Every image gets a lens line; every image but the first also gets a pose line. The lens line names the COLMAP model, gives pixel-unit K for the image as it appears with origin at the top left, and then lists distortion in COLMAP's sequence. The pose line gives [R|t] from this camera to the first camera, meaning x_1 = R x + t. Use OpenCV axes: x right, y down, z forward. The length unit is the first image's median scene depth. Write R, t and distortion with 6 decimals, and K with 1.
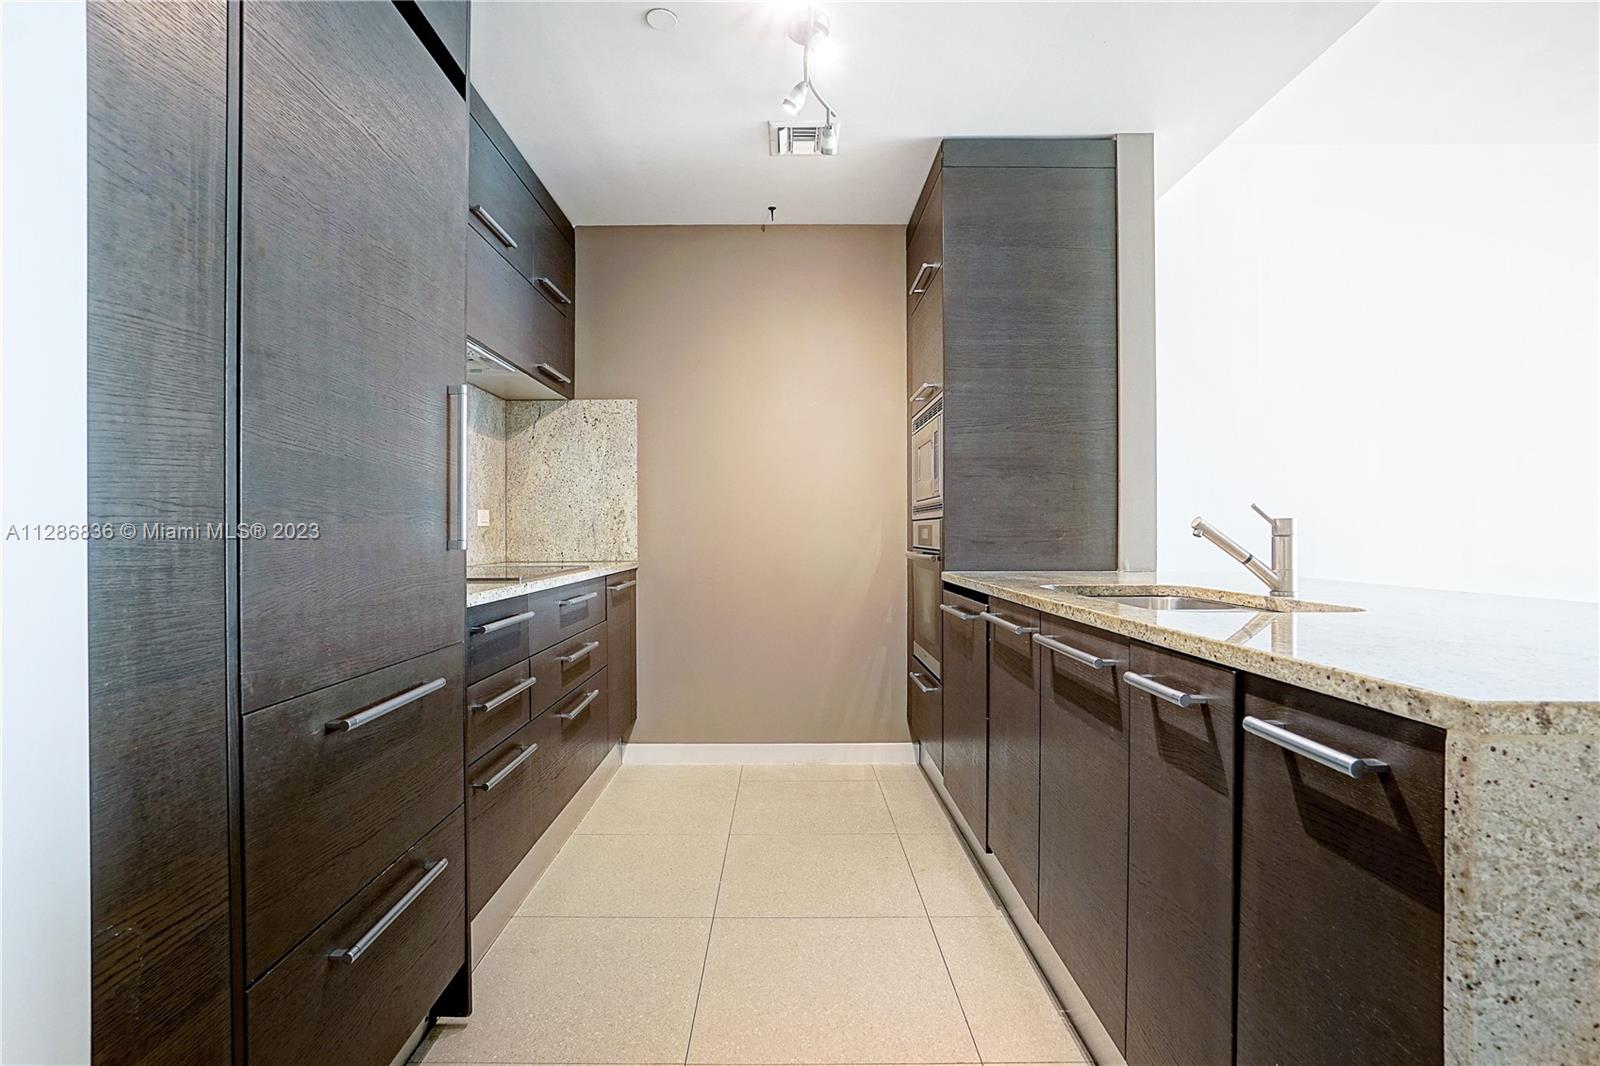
lens RADIAL K [[756.4, 0, 806.1], [0, 756.4, 529.3], [0, 0, 1]] dist [-0.027843, 0.005444]
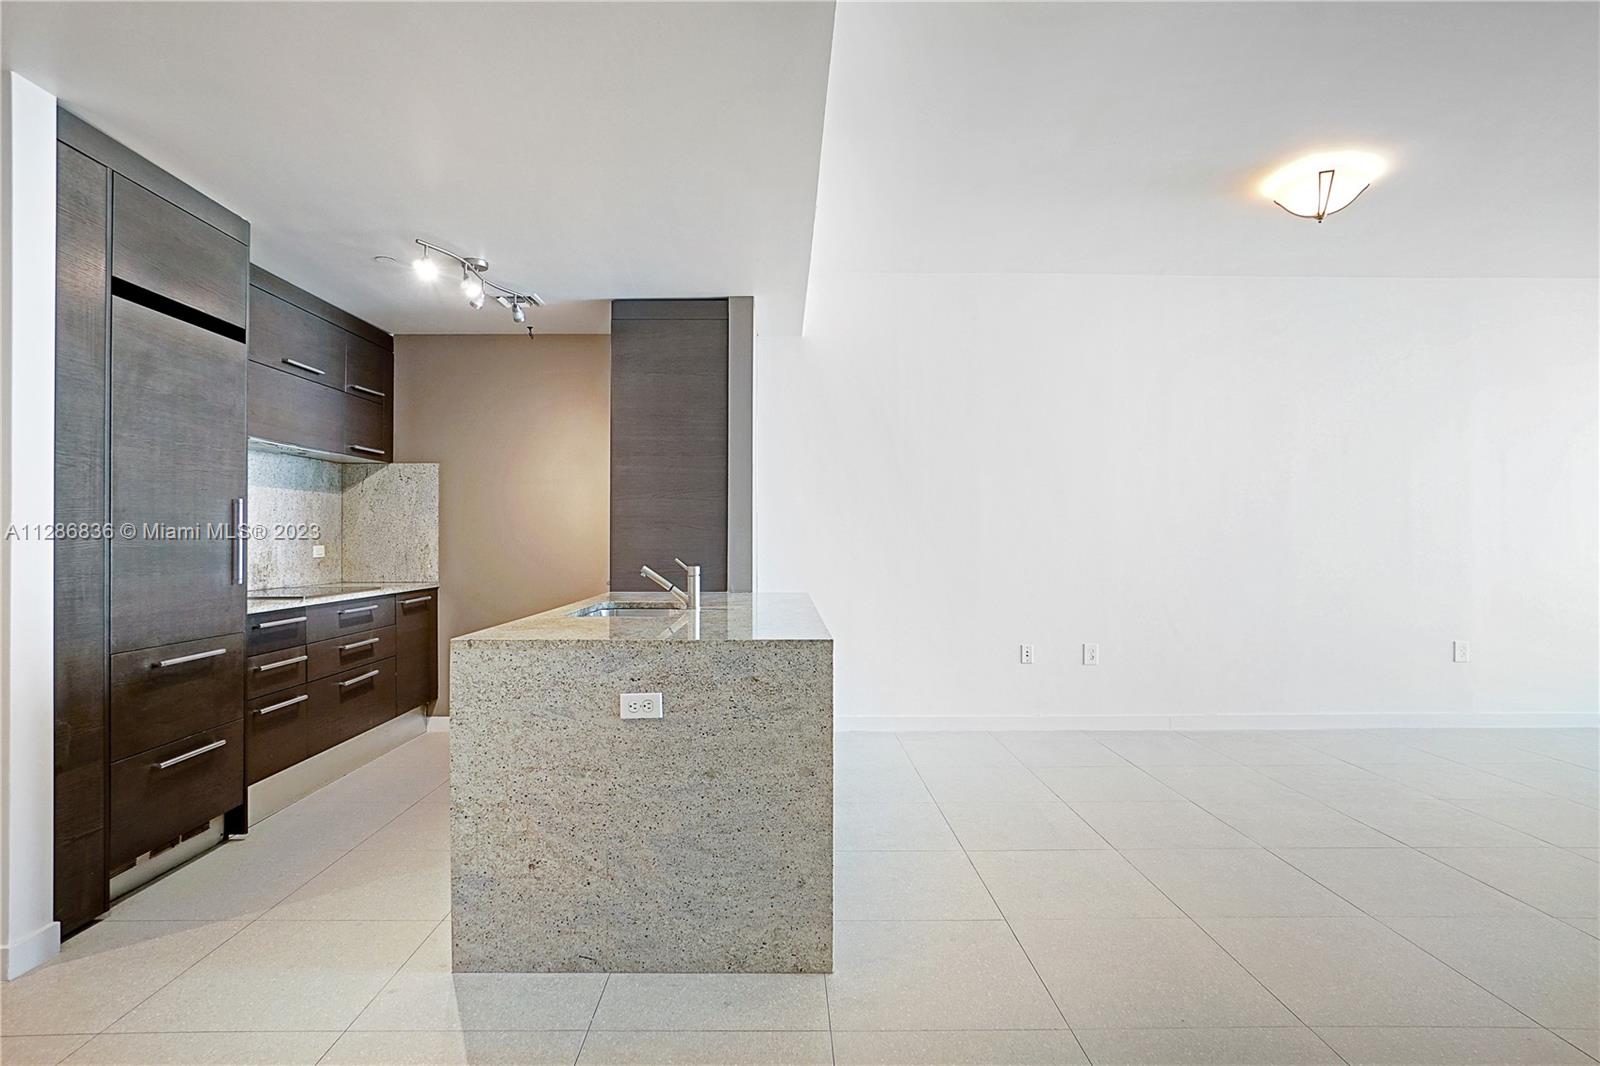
lens RADIAL K [[795.5, 0, 784.7], [0, 795.5, 531.8], [0, 0, 1]] dist [-0.019793, 0.005605]
pose [[0.999946, 0.002024, 0.010232, 0.838034], [-0.001958, 0.999977, -0.006544, -0.087049], [-0.010245, 0.006523, 0.999926, -0.945933]]
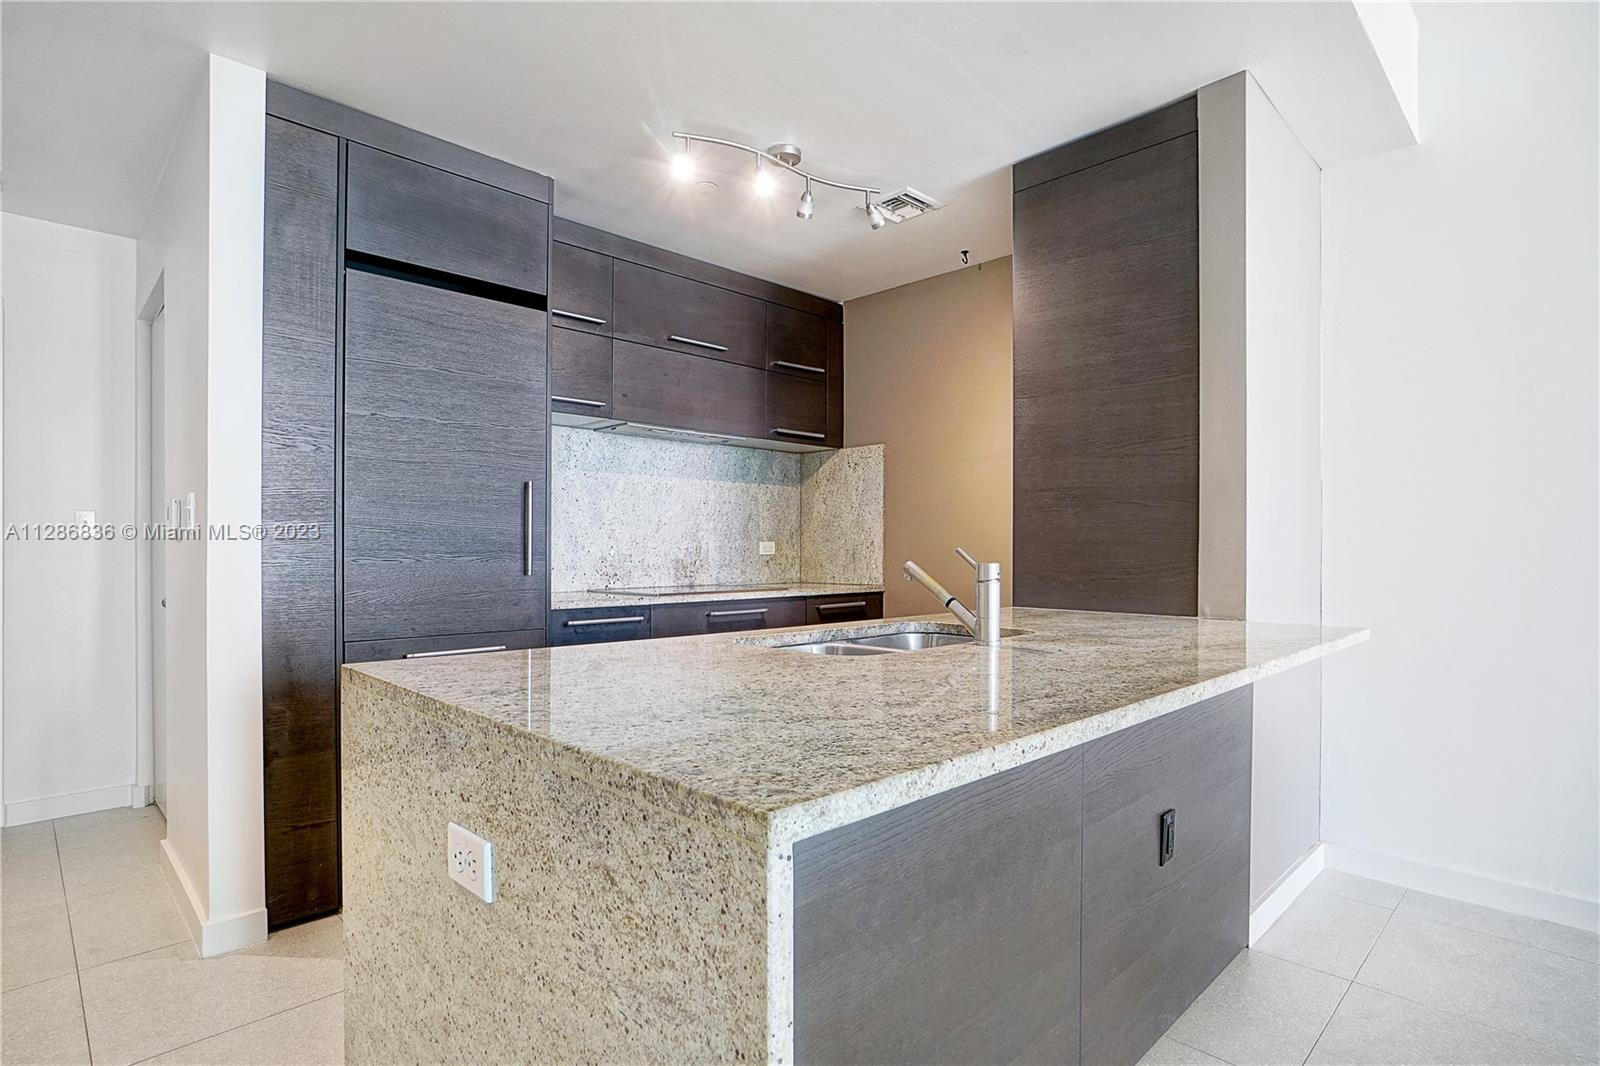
lens RADIAL K [[804.3, 0, 803.2], [0, 804.3, 546.3], [0, 0, 1]] dist [-0.026347, 0.001619]
pose [[0.709586, 0.000891, -0.704619, 1.187965], [-0.001129, 0.999999, 0.000127, -0.037014], [0.704618, 0.000705, 0.709586, 0.112576]]
